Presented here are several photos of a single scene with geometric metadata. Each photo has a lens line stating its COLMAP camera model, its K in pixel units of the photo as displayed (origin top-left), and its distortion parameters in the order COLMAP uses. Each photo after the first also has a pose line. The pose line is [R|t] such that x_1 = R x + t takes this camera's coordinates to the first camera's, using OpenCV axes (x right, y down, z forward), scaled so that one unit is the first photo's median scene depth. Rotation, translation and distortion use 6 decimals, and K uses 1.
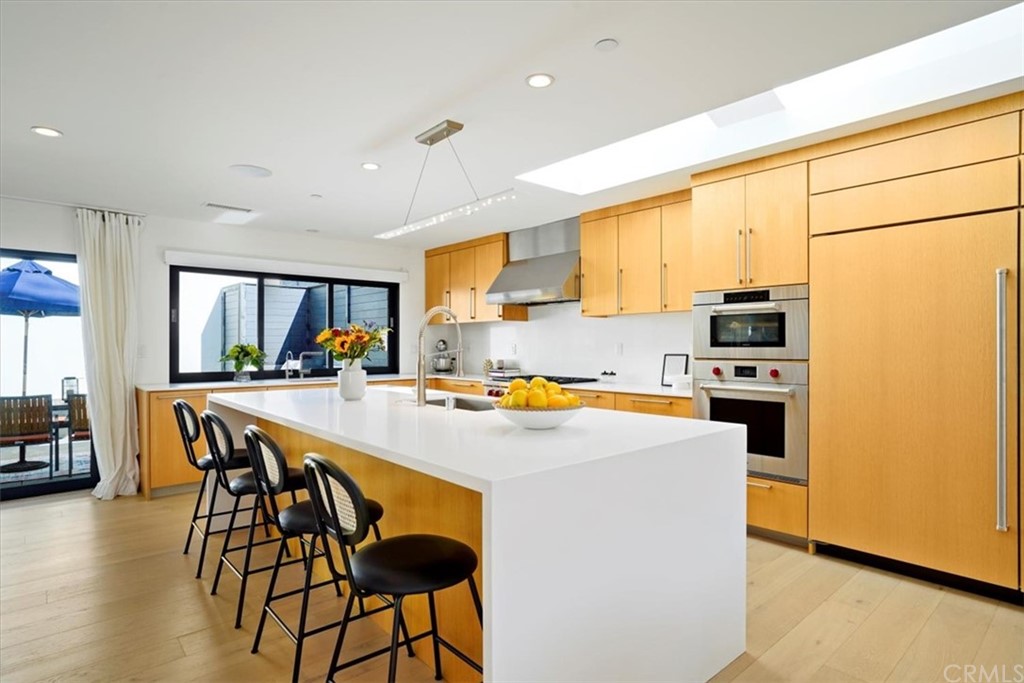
lens RADIAL K [[553.8, 0, 508.8], [0, 553.8, 342.0], [0, 0, 1]] dist [-0.002305, 0.000387]
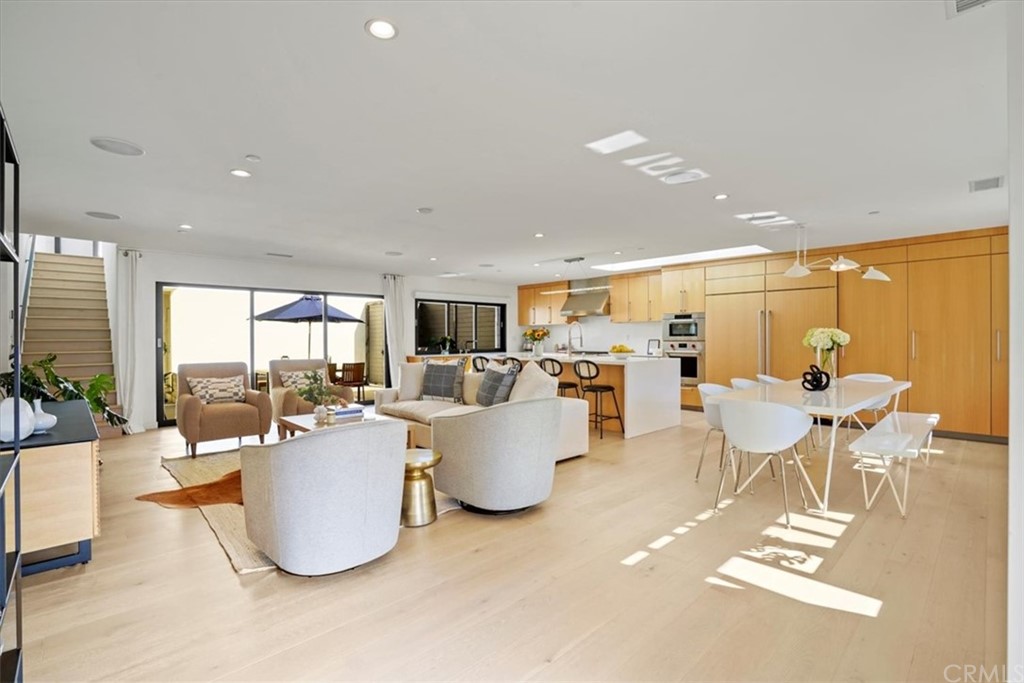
lens RADIAL K [[484.8, 0, 516.0], [0, 484.8, 340.0], [0, 0, 1]] dist [-0.014466, 0.000519]
pose [[0.999121, -0.004444, 0.041695, -0.354531], [0.004122, 0.999961, 0.007798, 0.005282], [-0.041728, -0.007620, 0.999100, -0.976944]]
